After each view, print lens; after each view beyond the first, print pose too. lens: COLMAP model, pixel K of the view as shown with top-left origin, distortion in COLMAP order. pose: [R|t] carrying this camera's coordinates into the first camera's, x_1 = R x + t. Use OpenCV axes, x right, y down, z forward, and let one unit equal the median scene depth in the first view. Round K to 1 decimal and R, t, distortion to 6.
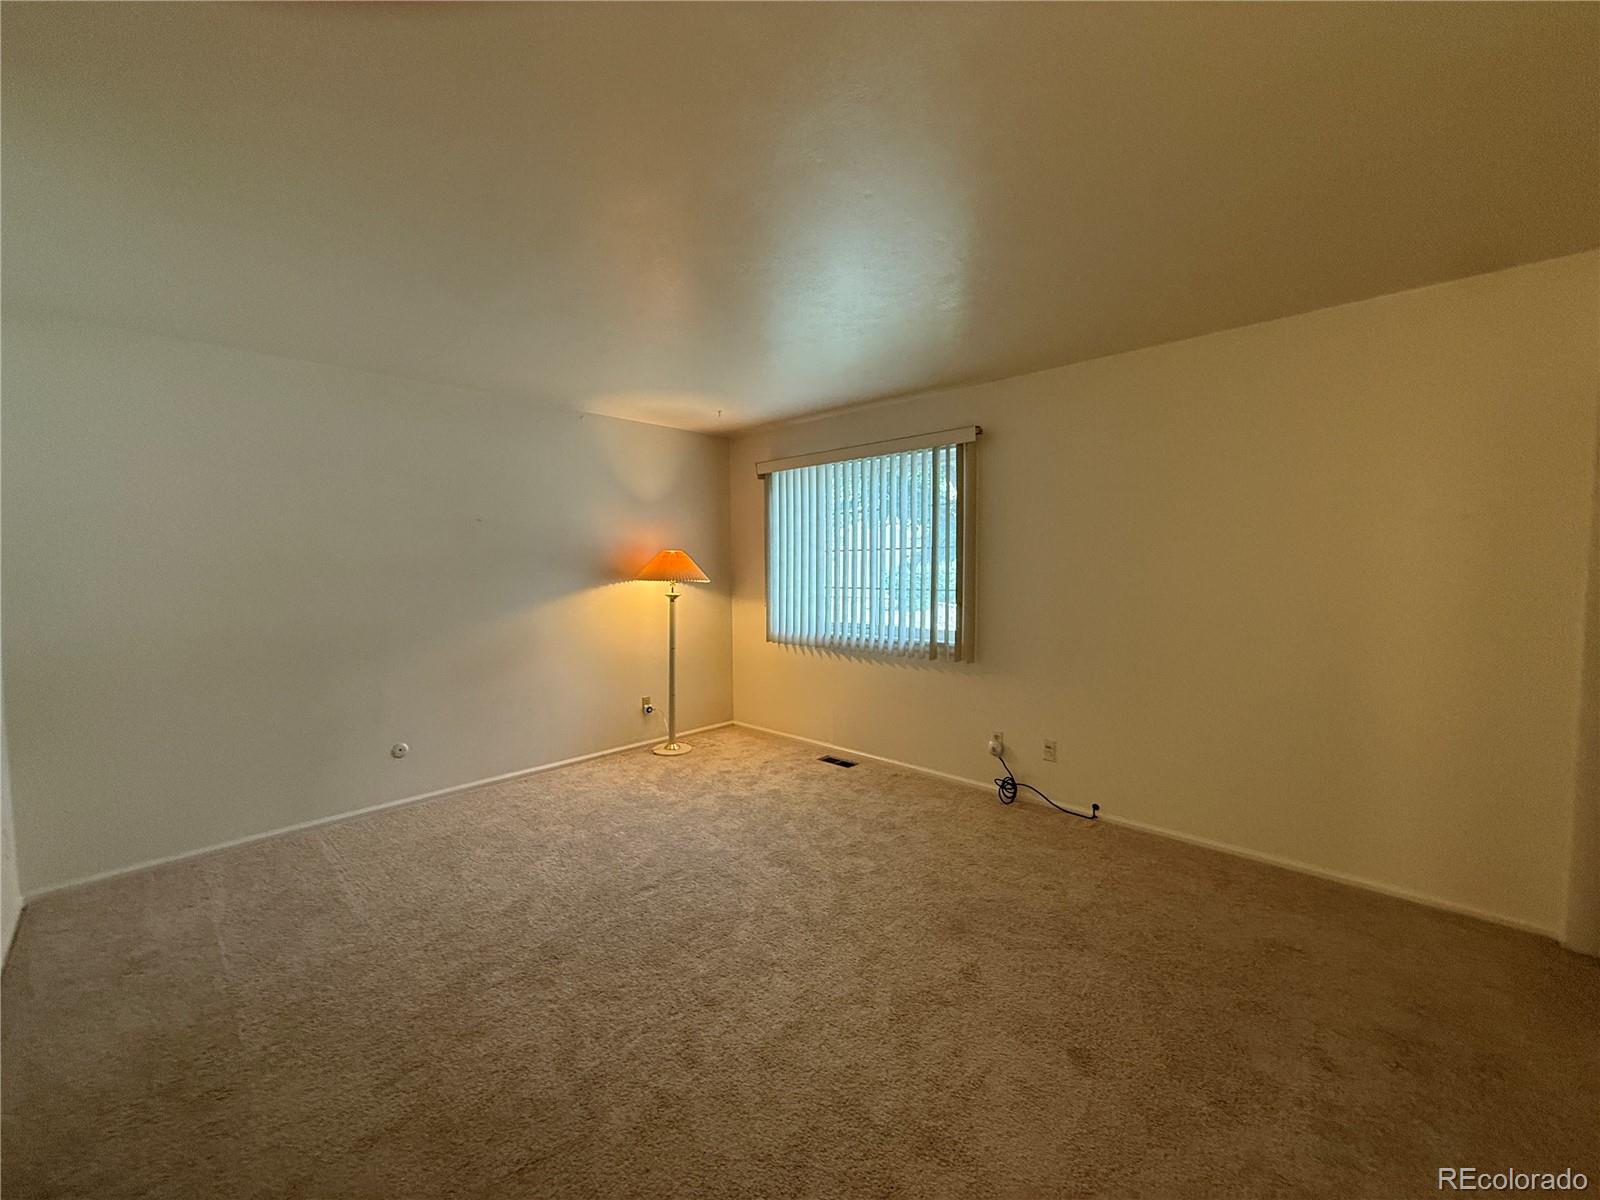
lens RADIAL K [[638.3, 0, 795.0], [0, 638.3, 602.1], [0, 0, 1]] dist [0.000621, -0.000018]
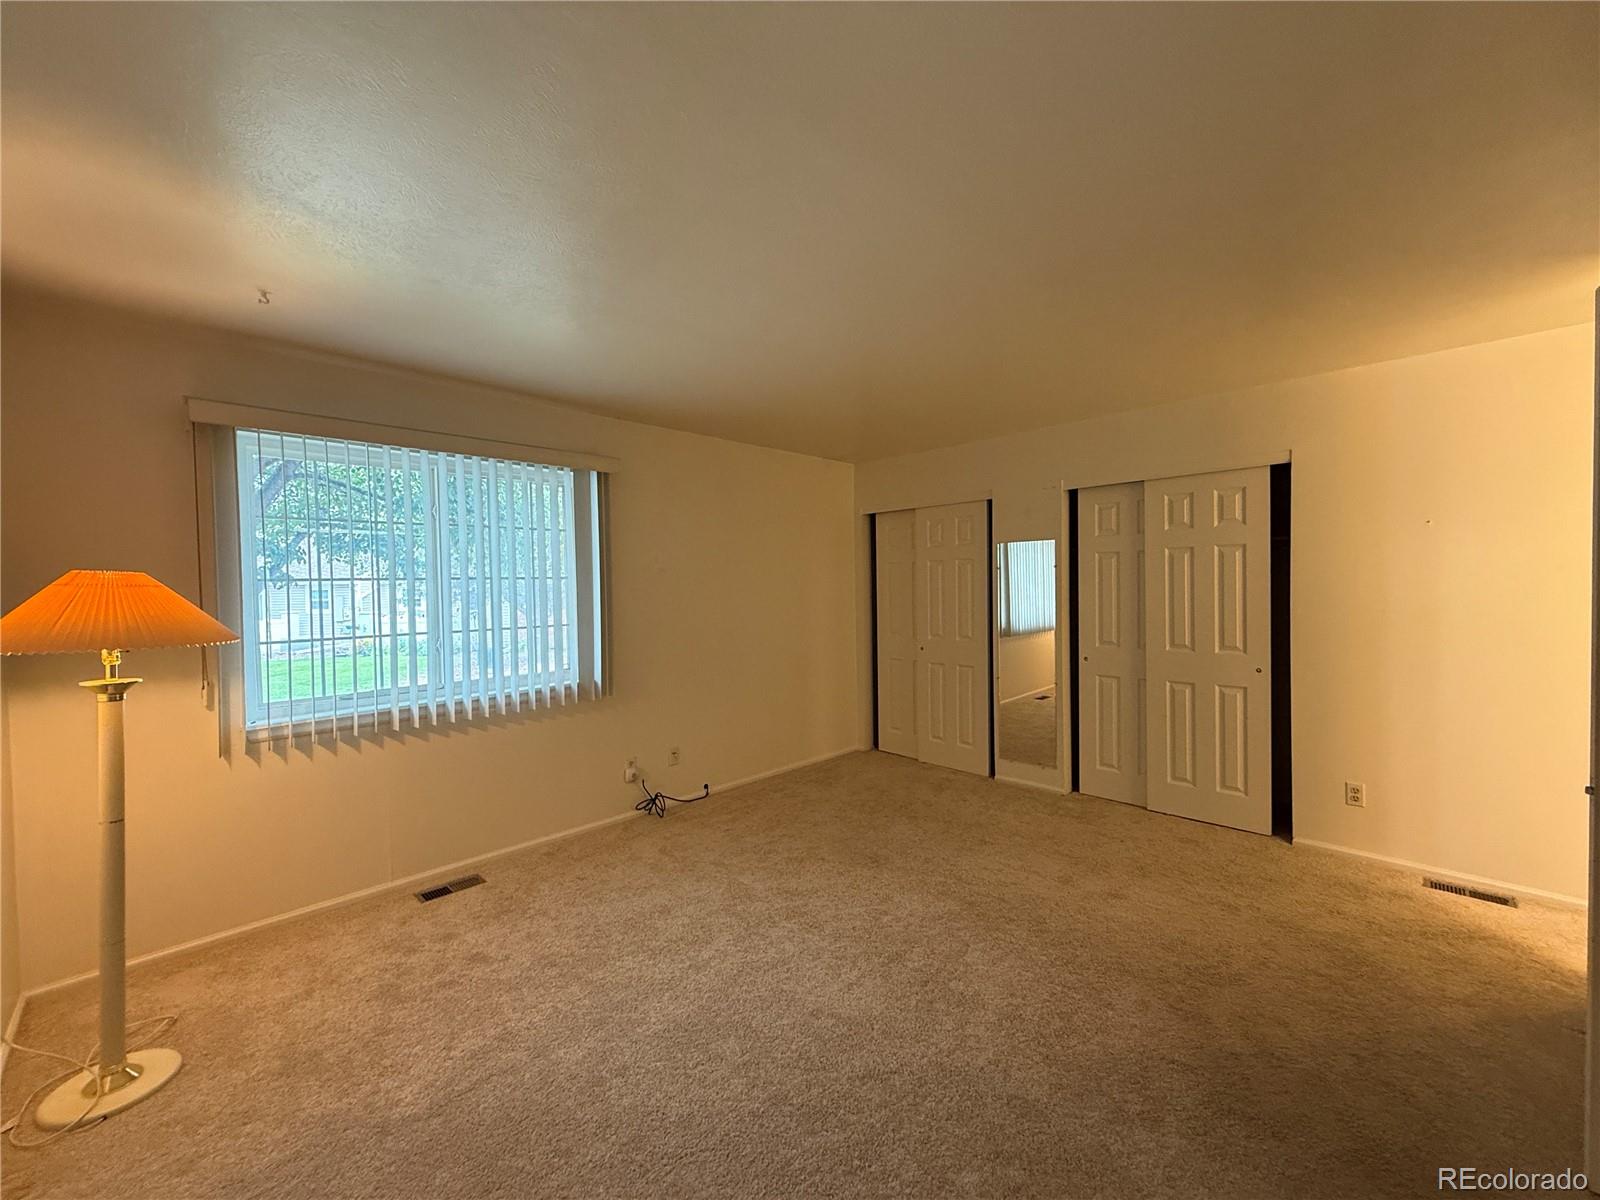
lens RADIAL K [[638.3, 0, 795.0], [0, 638.3, 602.1], [0, 0, 1]] dist [0.000621, -0.000018]
pose [[0.025746, -0.015904, 0.999542, -0.640498], [0.083236, 0.996436, 0.013711, -0.035791], [-0.996197, 0.082845, 0.026978, 0.631651]]
